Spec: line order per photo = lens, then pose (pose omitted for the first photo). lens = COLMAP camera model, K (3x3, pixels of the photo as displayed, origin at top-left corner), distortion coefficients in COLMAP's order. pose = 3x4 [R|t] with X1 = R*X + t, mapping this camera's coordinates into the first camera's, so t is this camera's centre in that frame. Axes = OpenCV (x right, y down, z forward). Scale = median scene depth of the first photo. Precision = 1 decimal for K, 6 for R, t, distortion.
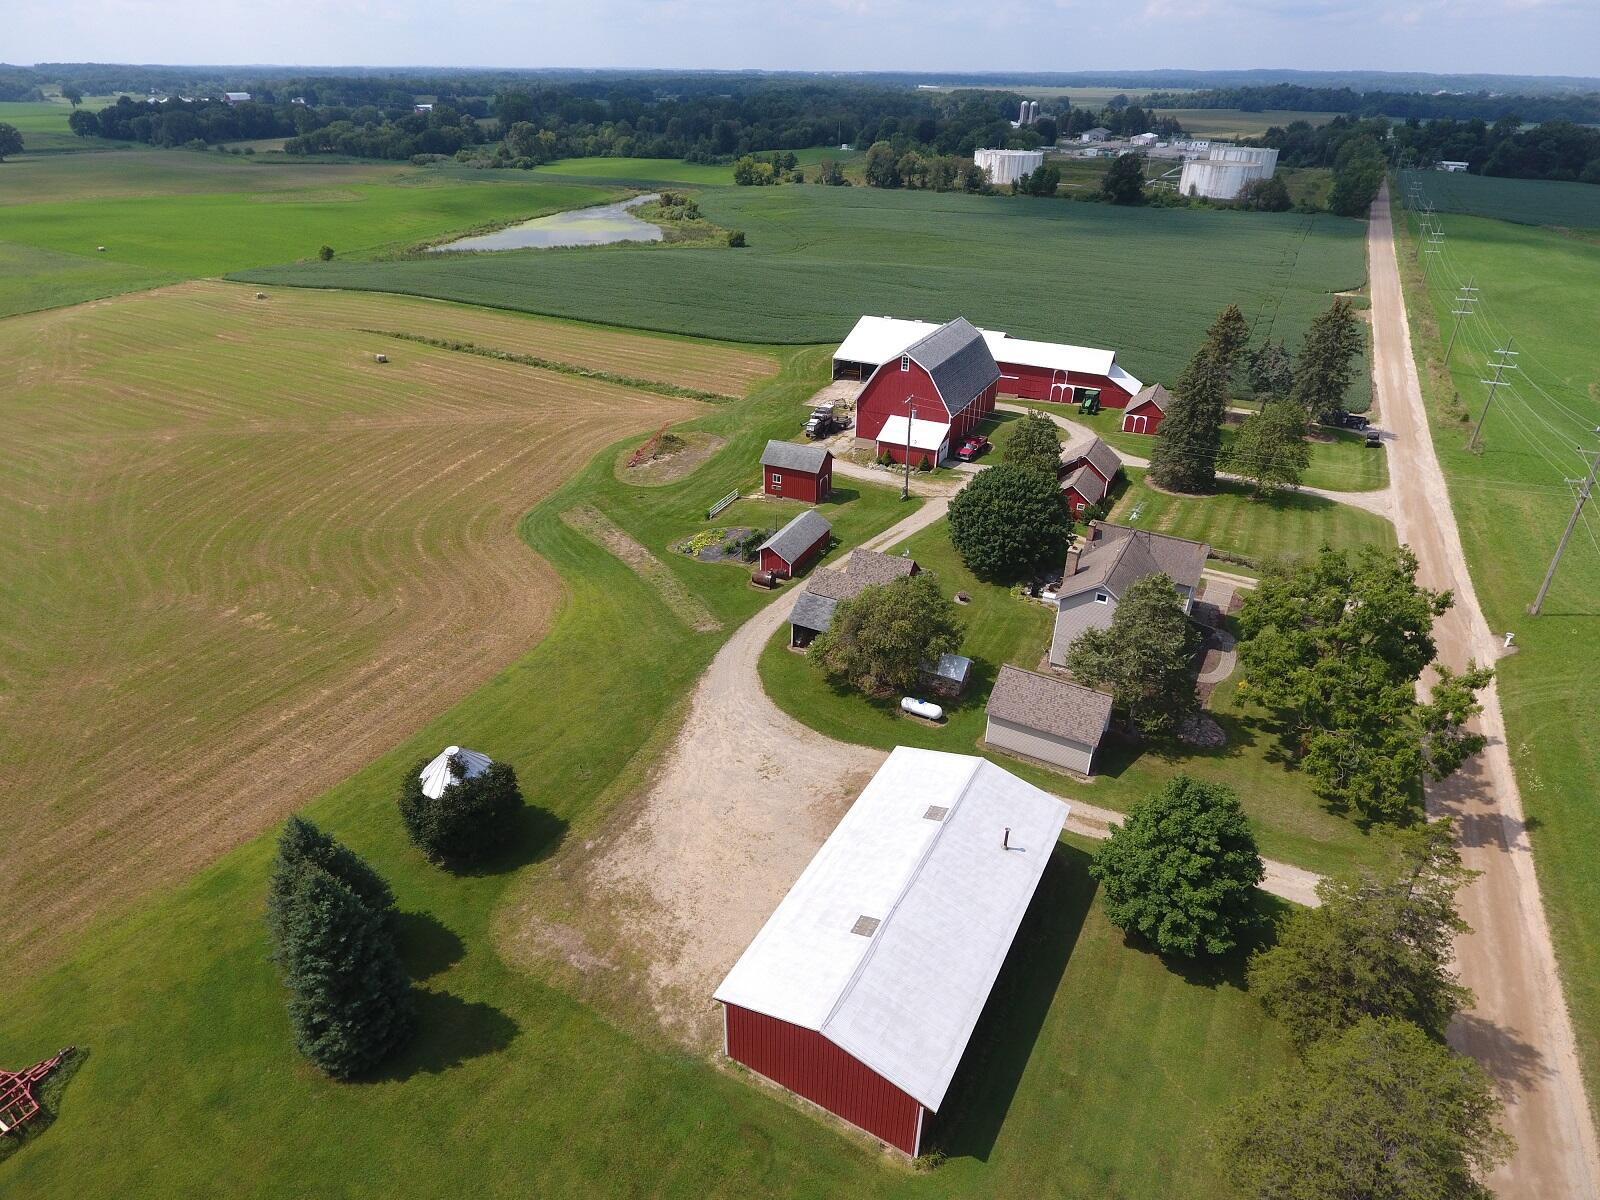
lens RADIAL K [[937.3, 0, 795.9], [0, 937.3, 584.7], [0, 0, 1]] dist [-0.002652, -0.001231]
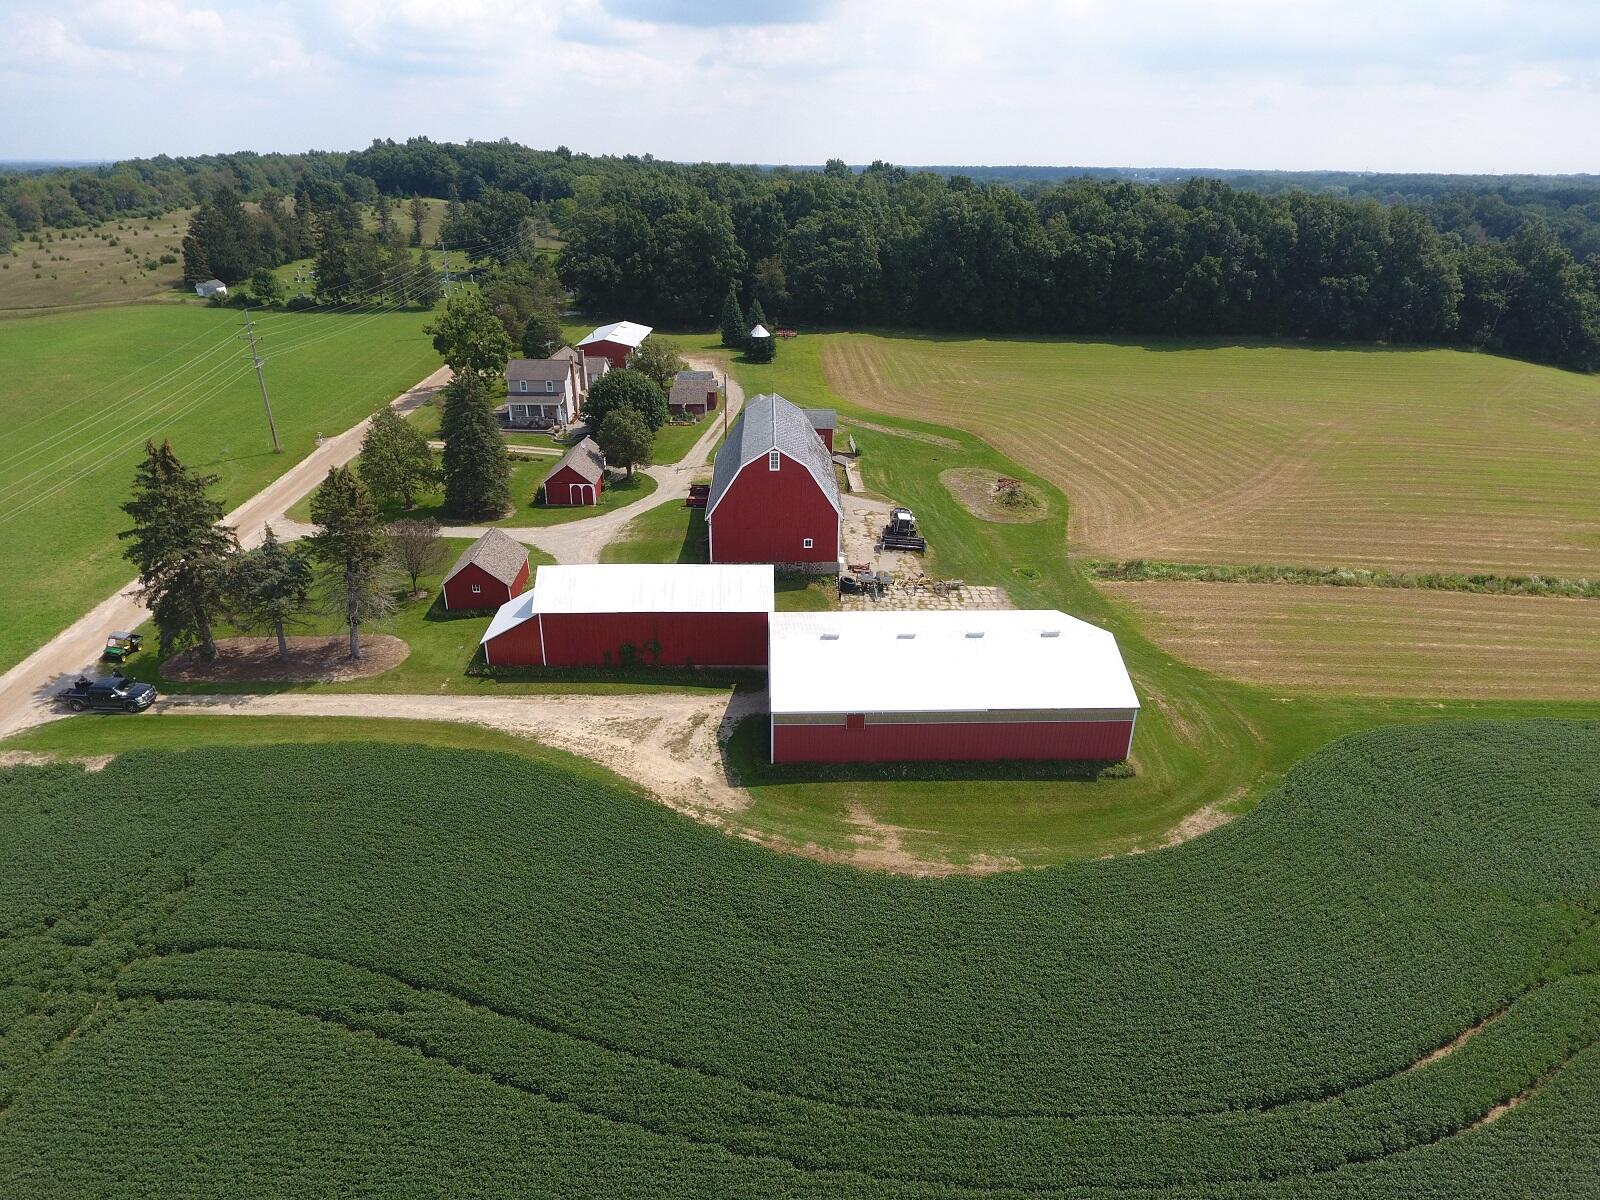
lens RADIAL K [[937.3, 0, 795.9], [0, 937.3, 584.7], [0, 0, 1]] dist [-0.002652, -0.001231]
pose [[-0.879955, 0.178628, -0.440196, 0.452088], [-0.244330, 0.624491, 0.741831, -0.687427], [0.407410, 0.760331, -0.505879, 1.348805]]
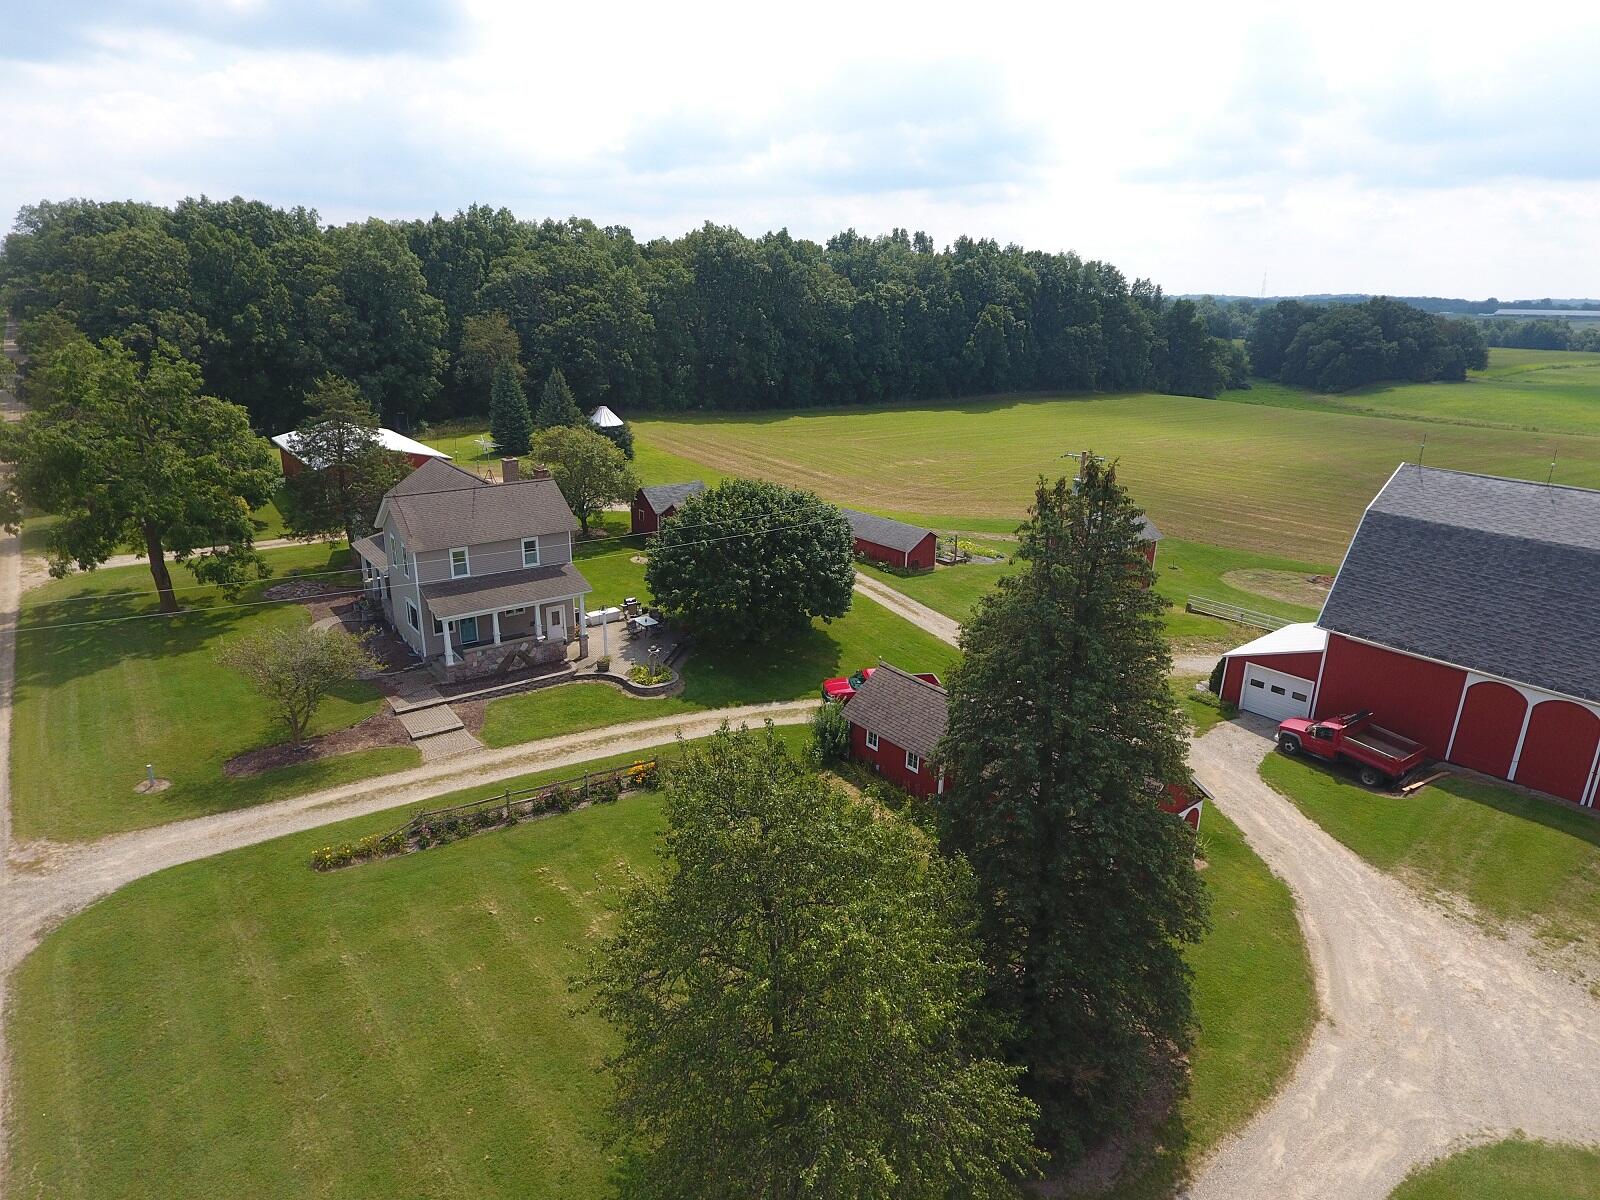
lens RADIAL K [[940.0, 0, 797.0], [0, 940.0, 576.4], [0, 0, 1]] dist [-0.000288, -0.002172]
pose [[-0.406921, 0.245960, -0.879727, 0.490848], [-0.454989, 0.780524, 0.428681, -0.219491], [0.792086, 0.574705, -0.205703, 0.748170]]
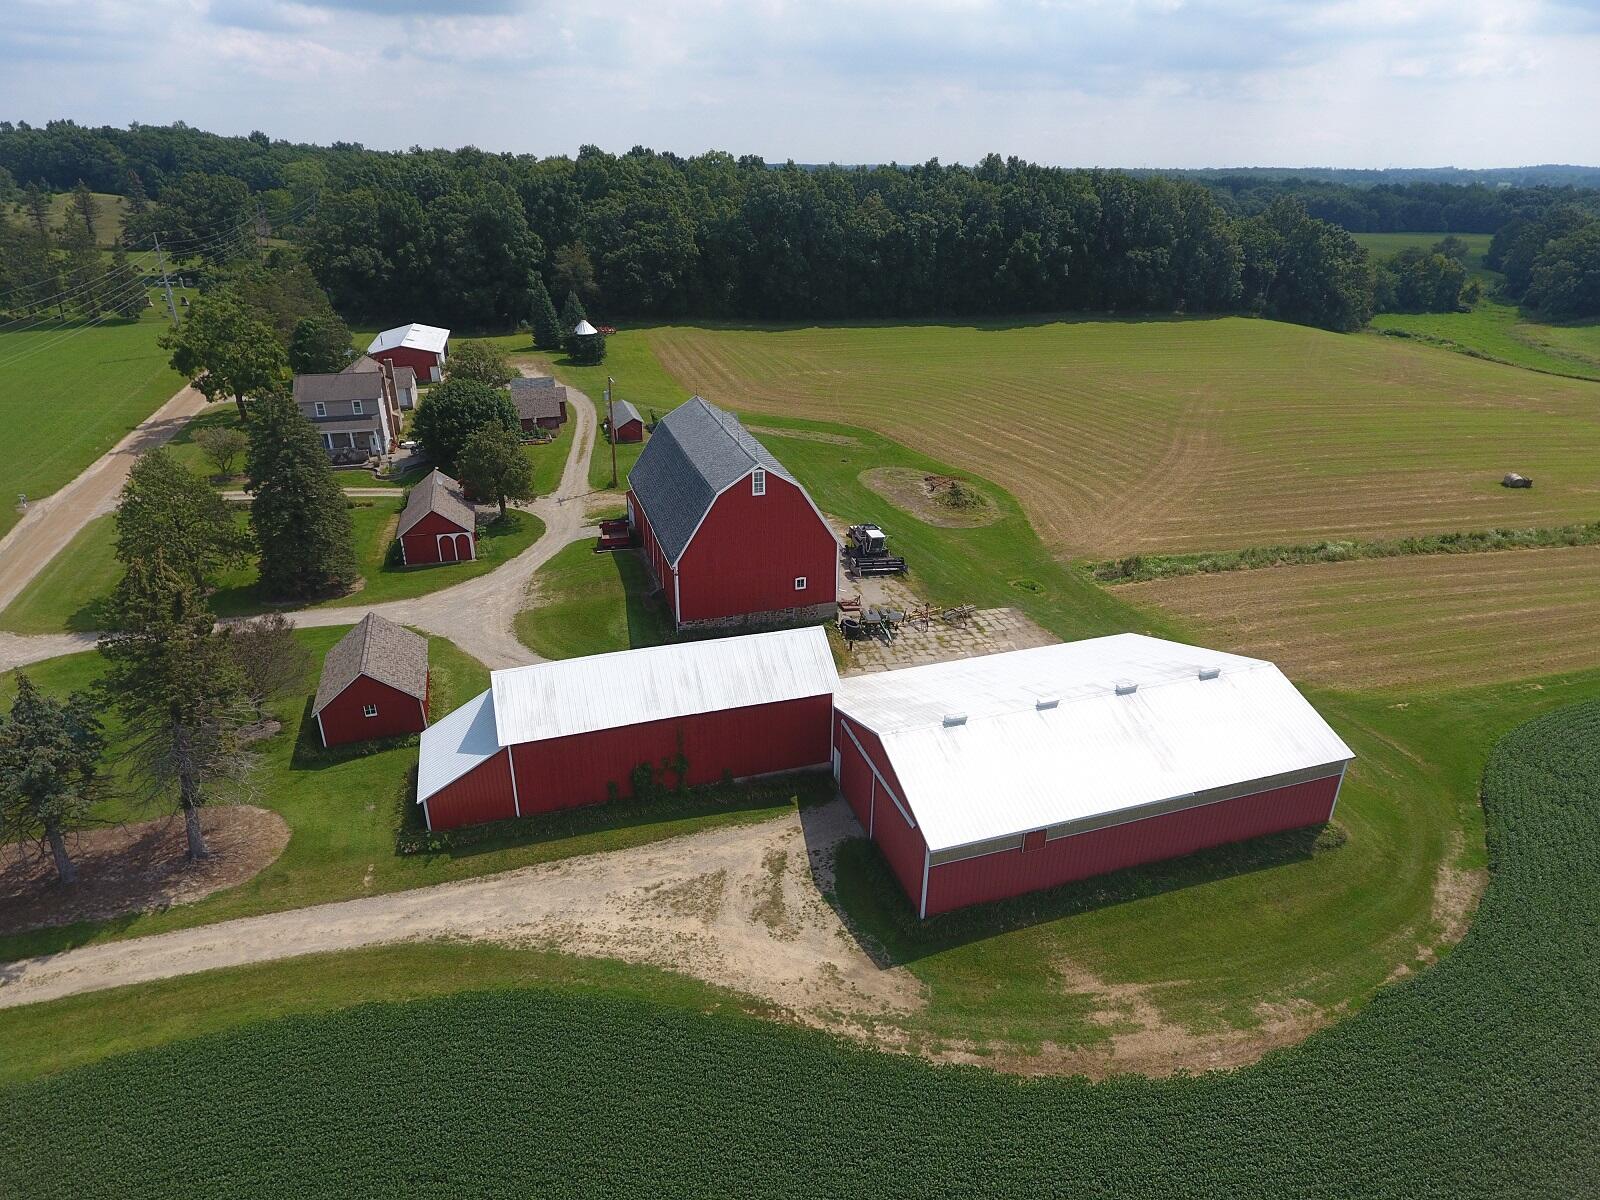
lens RADIAL K [[937.3, 0, 795.9], [0, 937.3, 584.7], [0, 0, 1]] dist [-0.002652, -0.001231]
pose [[-0.714585, 0.272457, -0.644310, 0.483335], [-0.349760, 0.658501, 0.666366, -0.558775], [0.605835, 0.701529, -0.375261, 1.186917]]
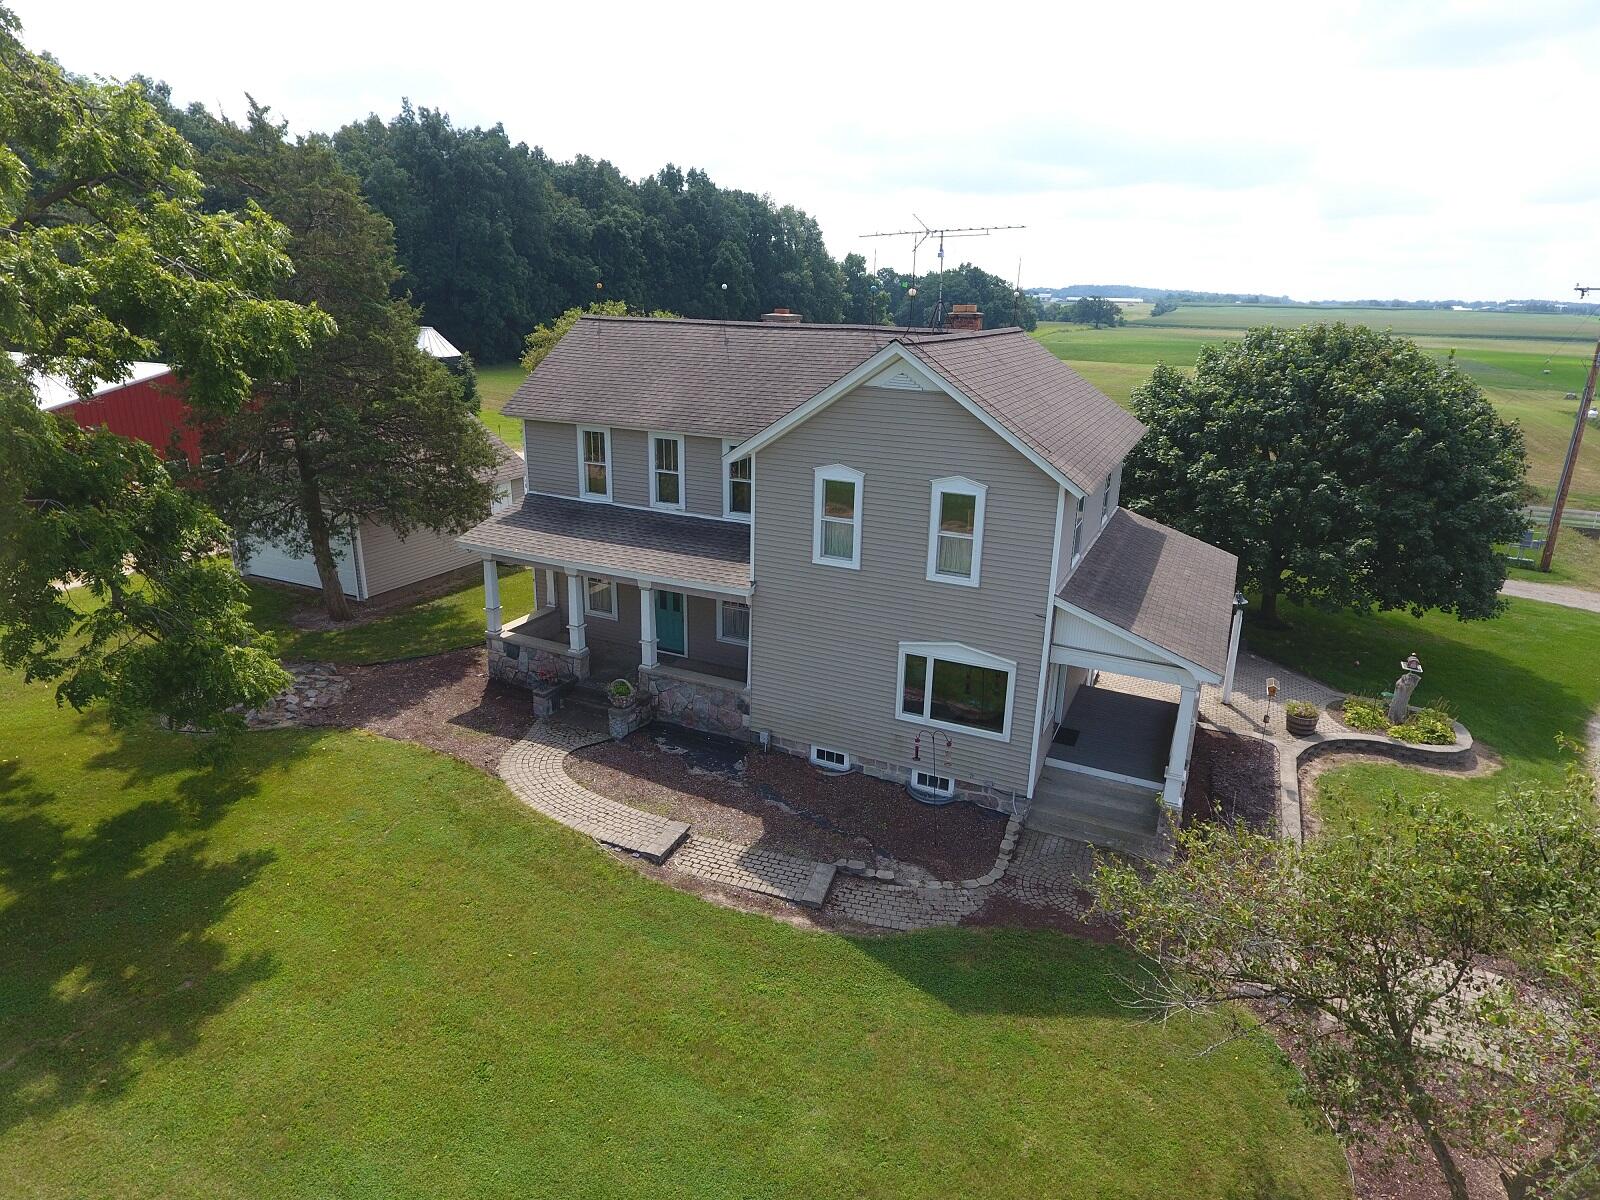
lens RADIAL K [[940.0, 0, 797.0], [0, 940.0, 576.4], [0, 0, 1]] dist [-0.000288, -0.002172]
pose [[0.066962, 0.278602, -0.958069, 0.353969], [-0.496016, 0.842458, 0.210315, -0.016980], [0.865728, 0.461135, 0.194603, 0.517633]]
